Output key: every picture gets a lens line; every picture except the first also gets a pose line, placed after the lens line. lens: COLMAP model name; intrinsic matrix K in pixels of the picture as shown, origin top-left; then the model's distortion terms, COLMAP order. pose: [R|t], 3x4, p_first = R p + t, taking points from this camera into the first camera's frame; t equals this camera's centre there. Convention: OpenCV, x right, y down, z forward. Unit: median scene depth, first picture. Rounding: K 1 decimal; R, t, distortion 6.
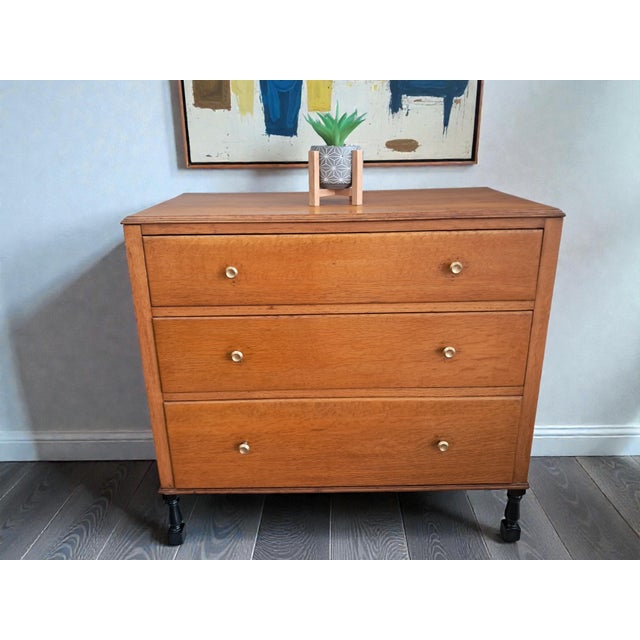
lens RADIAL K [[510.3, 0, 324.1], [0, 510.3, 309.6], [0, 0, 1]] dist [0.043882, -0.104306]
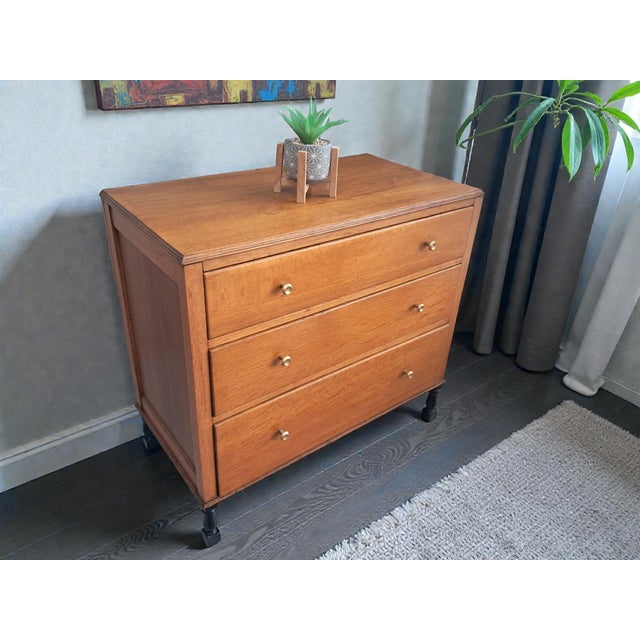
lens RADIAL K [[510.3, 0, 323.6], [0, 510.3, 311.5], [0, 0, 1]] dist [0.043882, -0.104306]
pose [[0.788362, -0.252915, 0.560820, -0.668627], [0.130932, 0.959681, 0.248736, -0.258188], [-0.601117, -0.122665, 0.789691, 0.119050]]
